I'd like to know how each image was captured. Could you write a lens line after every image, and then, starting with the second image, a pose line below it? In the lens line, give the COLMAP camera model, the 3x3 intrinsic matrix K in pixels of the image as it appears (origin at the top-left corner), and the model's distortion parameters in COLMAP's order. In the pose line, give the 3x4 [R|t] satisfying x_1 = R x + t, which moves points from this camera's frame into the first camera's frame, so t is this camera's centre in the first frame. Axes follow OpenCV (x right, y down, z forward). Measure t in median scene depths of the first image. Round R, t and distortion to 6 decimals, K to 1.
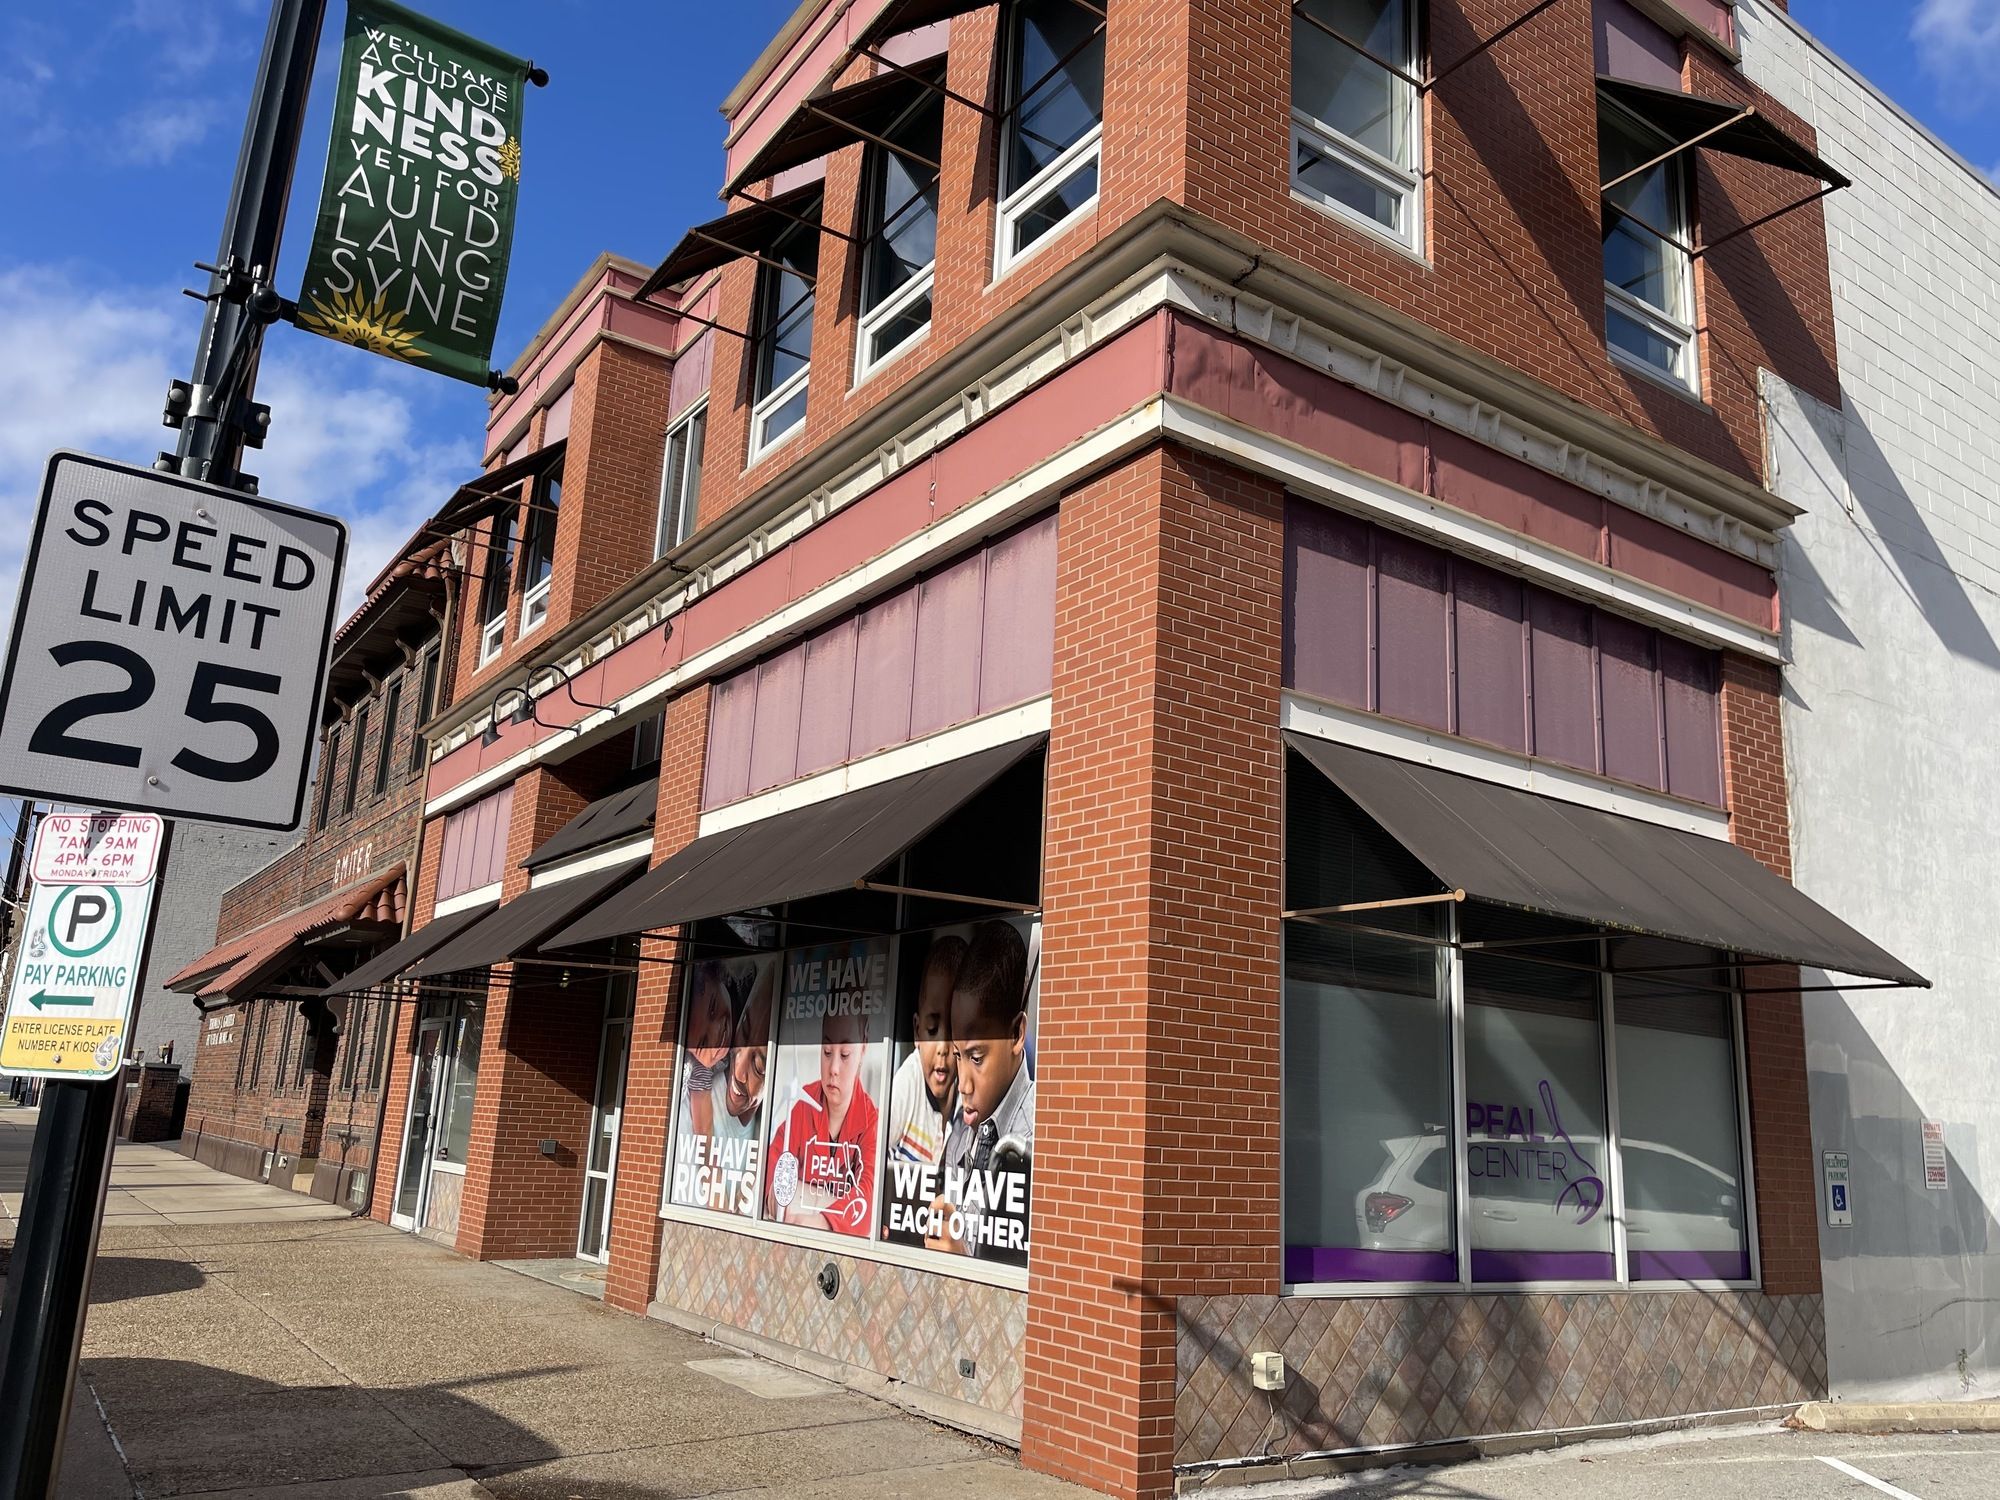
lens RADIAL K [[1502.4, 0, 984.1], [0, 1502.4, 766.5], [0, 0, 1]] dist [0.054963, -0.062975]
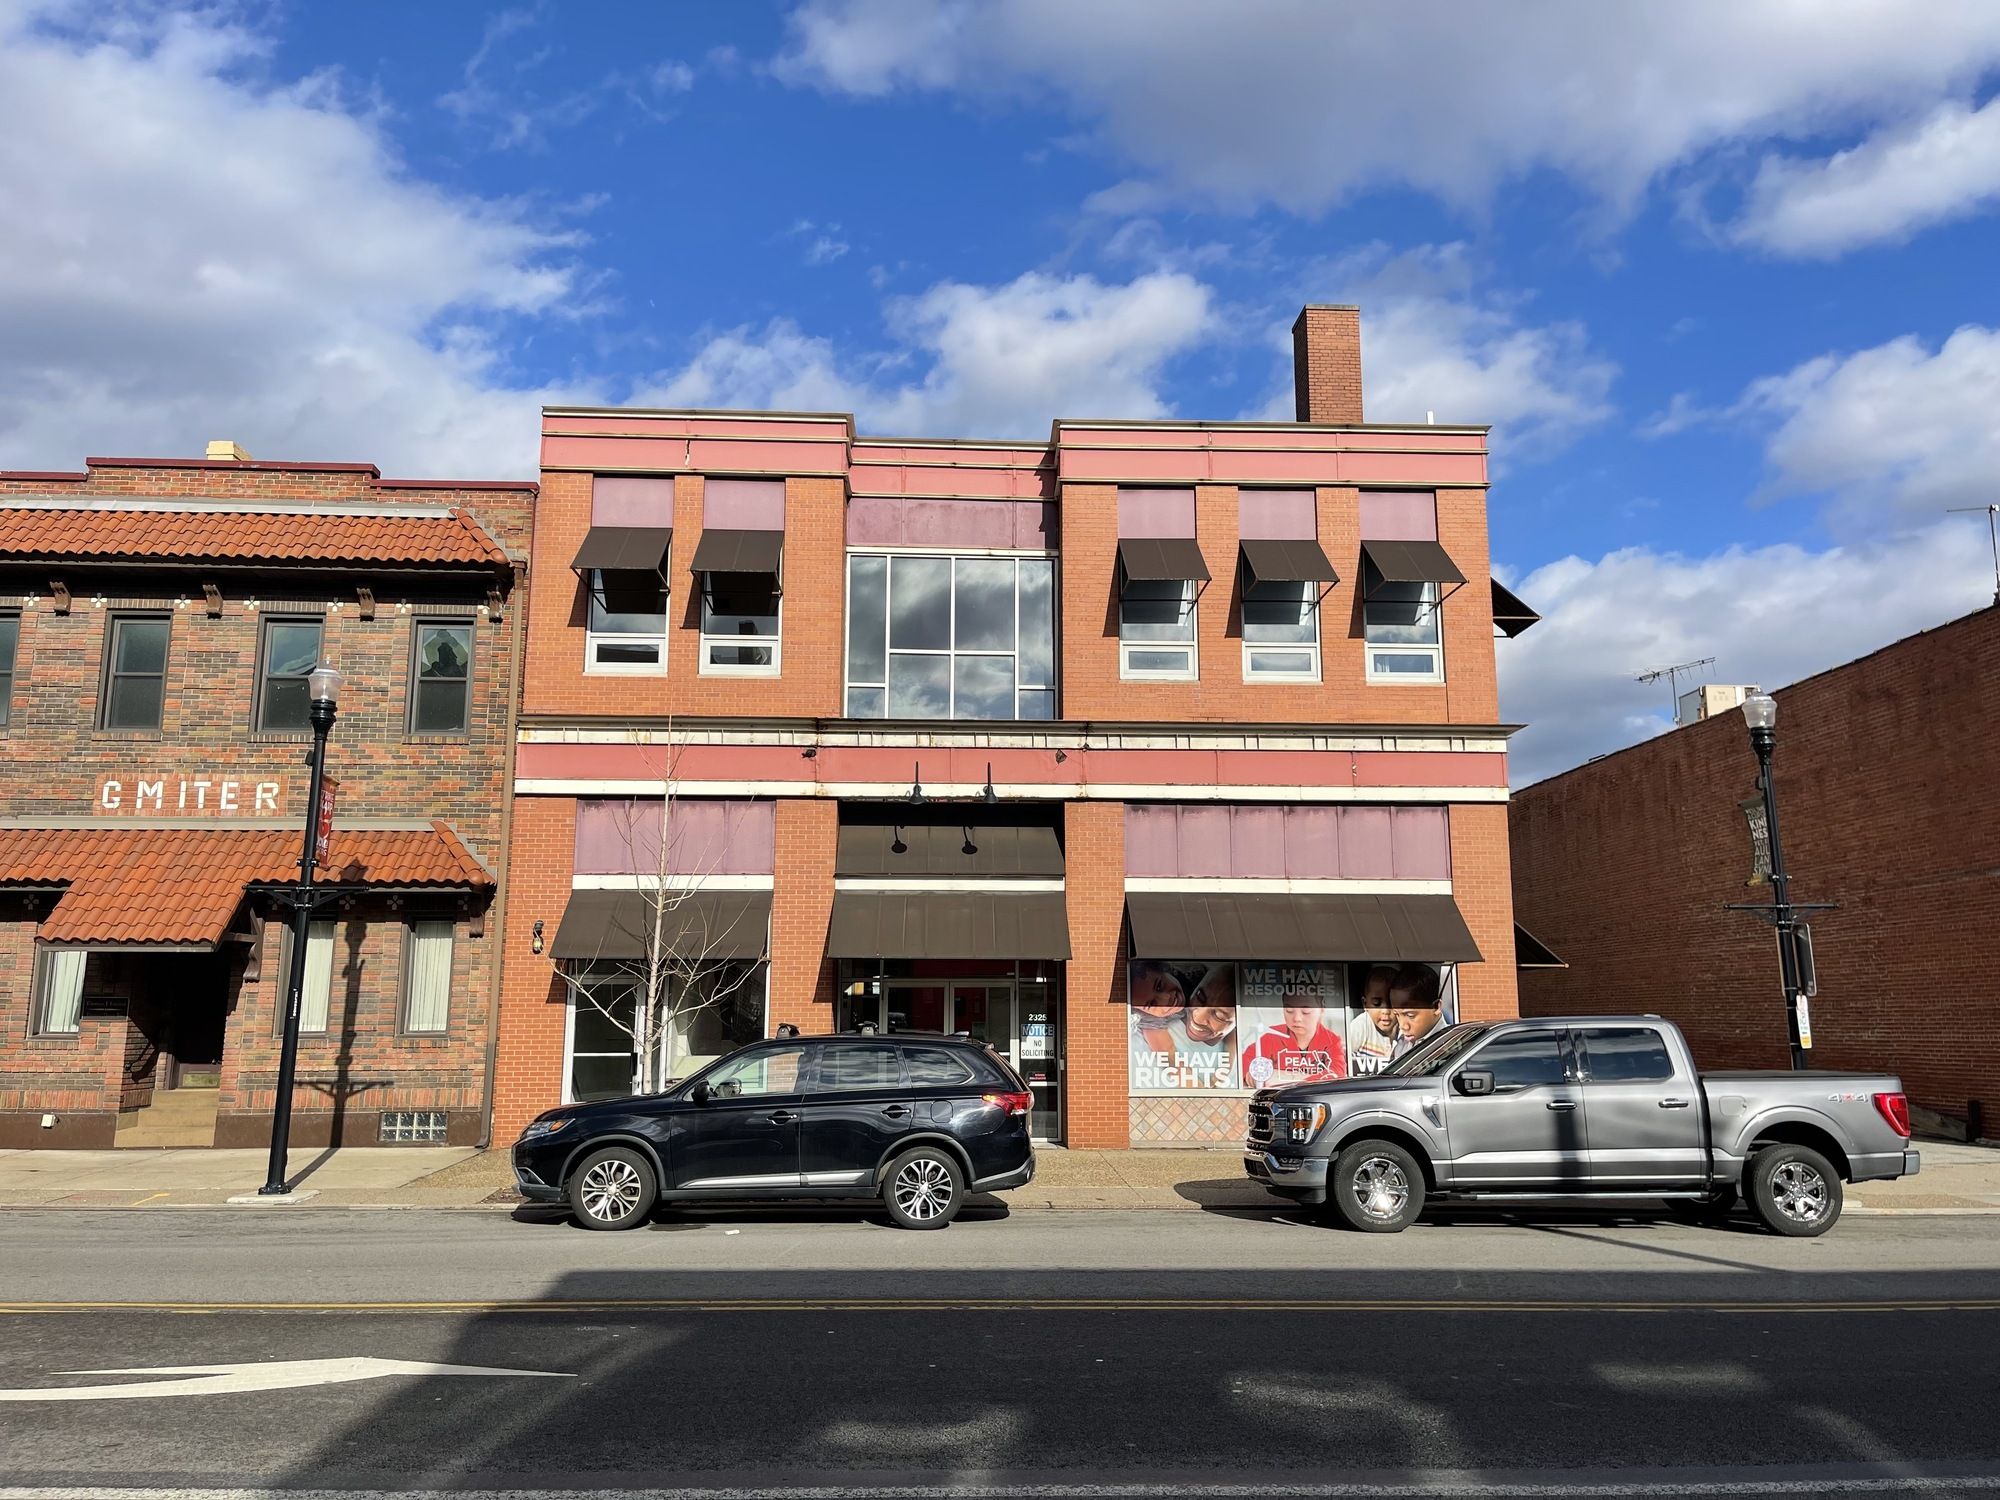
lens RADIAL K [[1502.4, 0, 1024.9], [0, 1502.4, 741.0], [0, 0, 1]] dist [0.054963, -0.062975]
pose [[0.514337, 0.112968, 0.850115, -2.276505], [-0.176249, 0.984050, -0.024132, -0.081307], [-0.839282, -0.137420, 0.526044, 0.216910]]
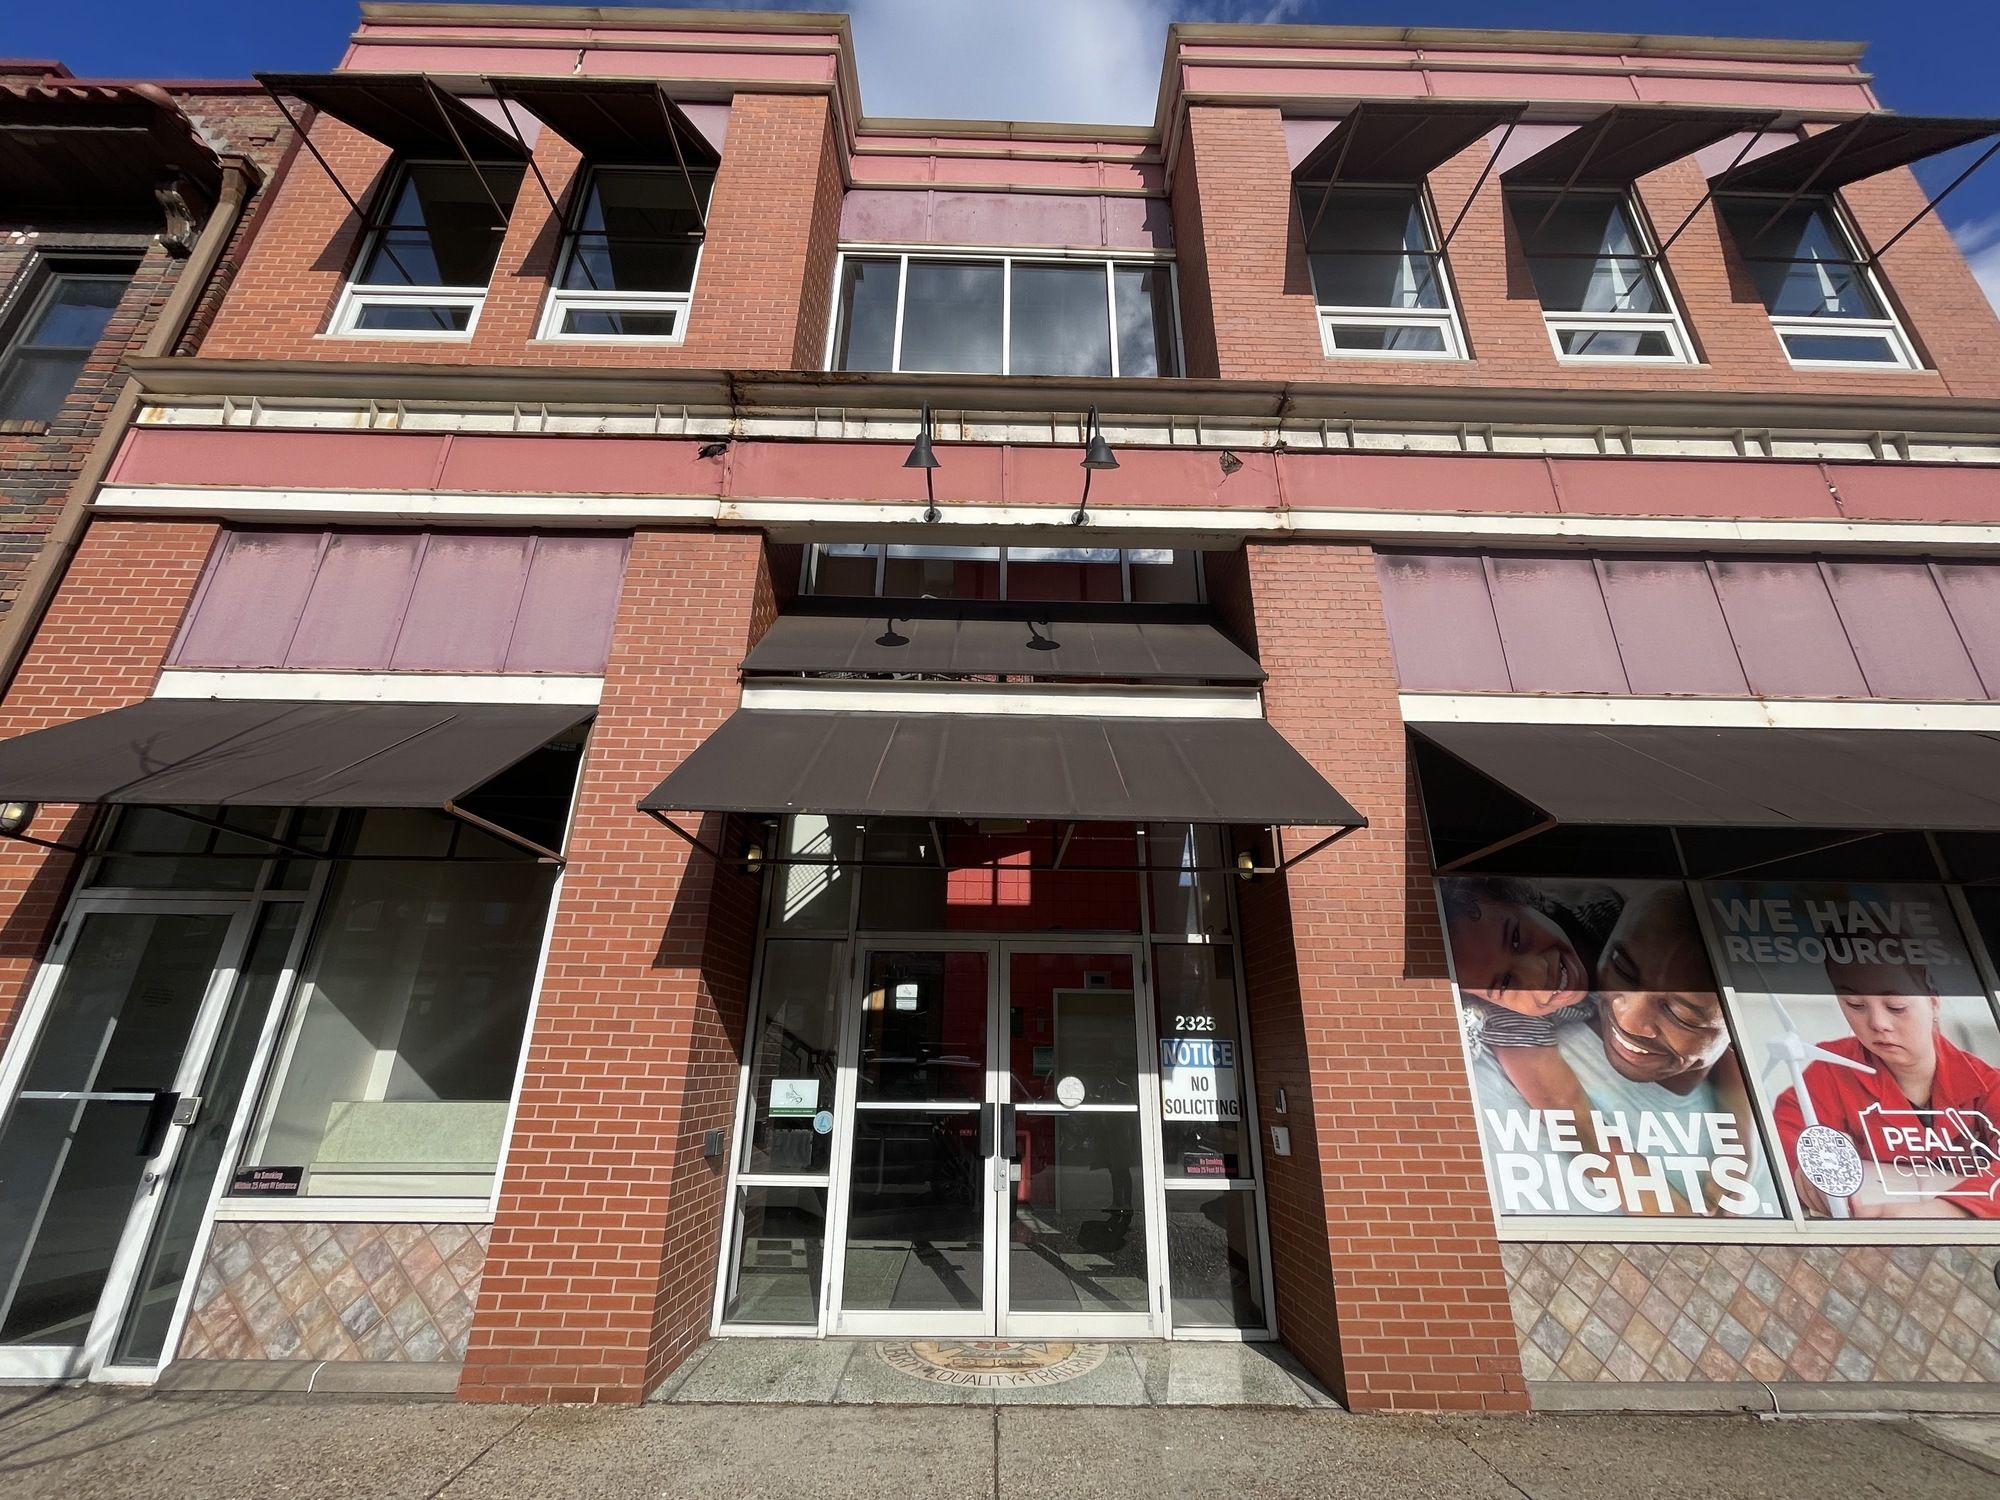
lens RADIAL K [[804.0, 0, 1005.5], [0, 804.0, 764.1], [0, 0, 1]] dist [-0.004981, 0.001182]
pose [[0.548043, 0.257024, 0.795982, -0.799693], [-0.179885, 0.965569, -0.187931, 0.235688], [-0.816878, -0.040191, 0.575408, 1.161345]]
